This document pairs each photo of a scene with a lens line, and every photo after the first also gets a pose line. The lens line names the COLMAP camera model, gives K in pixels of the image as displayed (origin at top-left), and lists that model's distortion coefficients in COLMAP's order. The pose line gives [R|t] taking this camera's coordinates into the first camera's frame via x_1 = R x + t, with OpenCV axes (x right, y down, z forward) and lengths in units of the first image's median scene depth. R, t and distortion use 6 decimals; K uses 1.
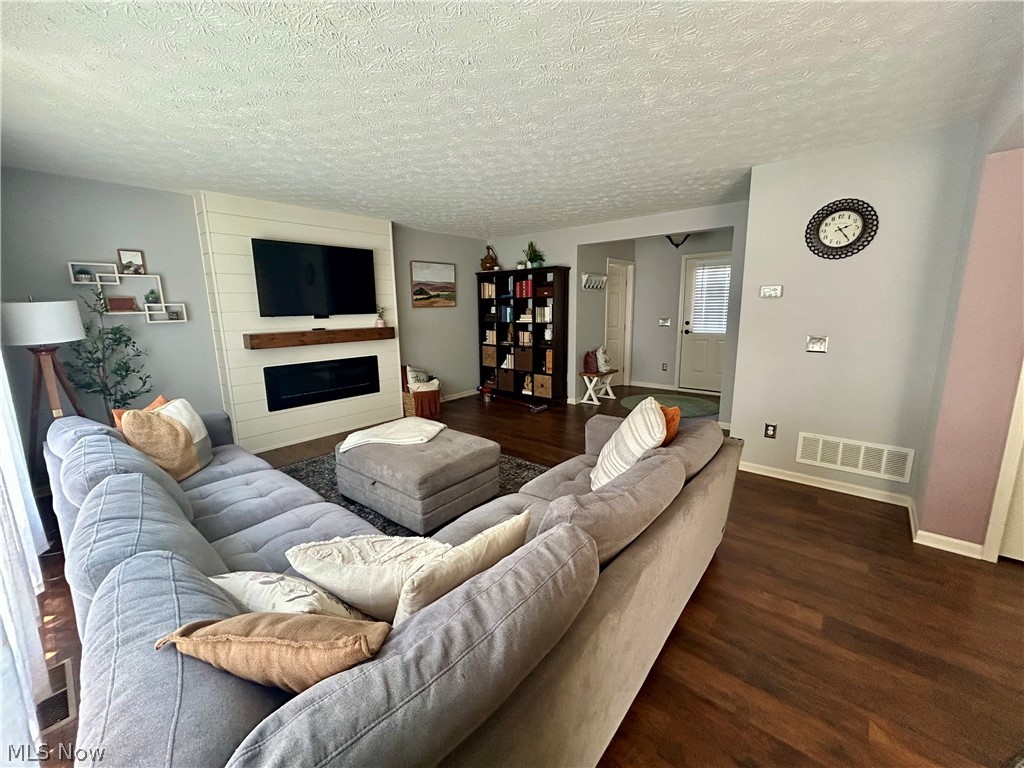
lens RADIAL K [[415.0, 0, 512.0], [0, 415.0, 384.0], [0, 0, 1]] dist [-0.000468, 0.000087]
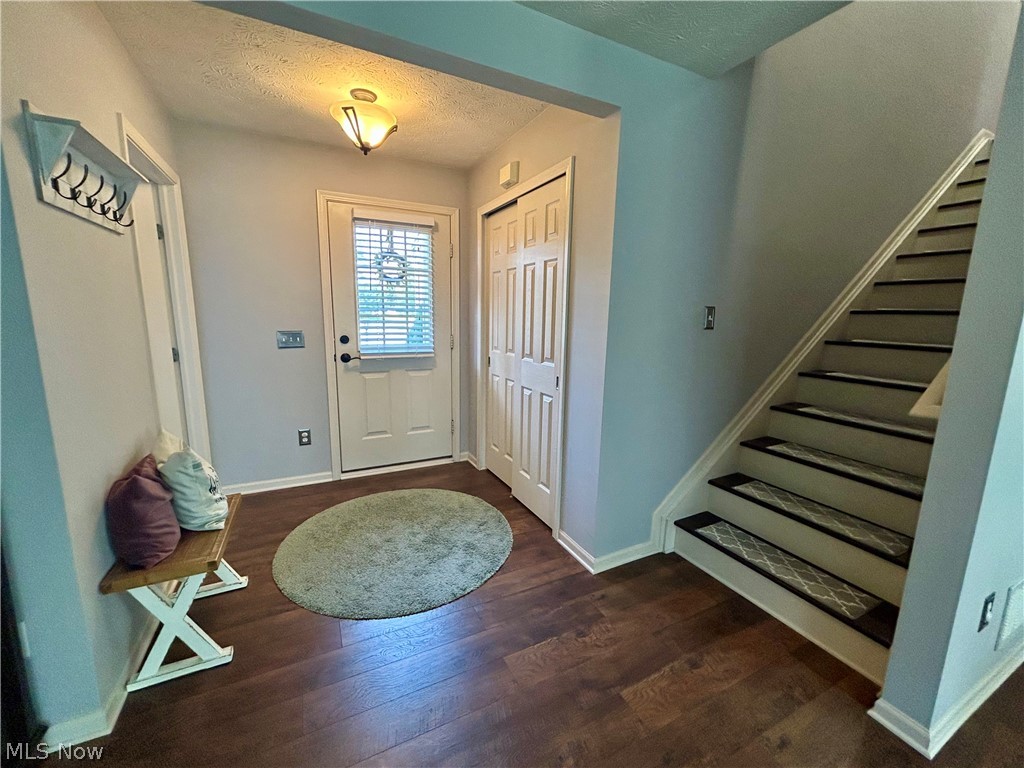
lens RADIAL K [[415.0, 0, 512.0], [0, 415.0, 384.0], [0, 0, 1]] dist [-0.000468, 0.000087]
pose [[0.384145, -0.146256, 0.911615, 0.053149], [0.146230, 0.984549, 0.096337, -0.114619], [-0.911619, 0.096298, 0.399596, 0.637945]]
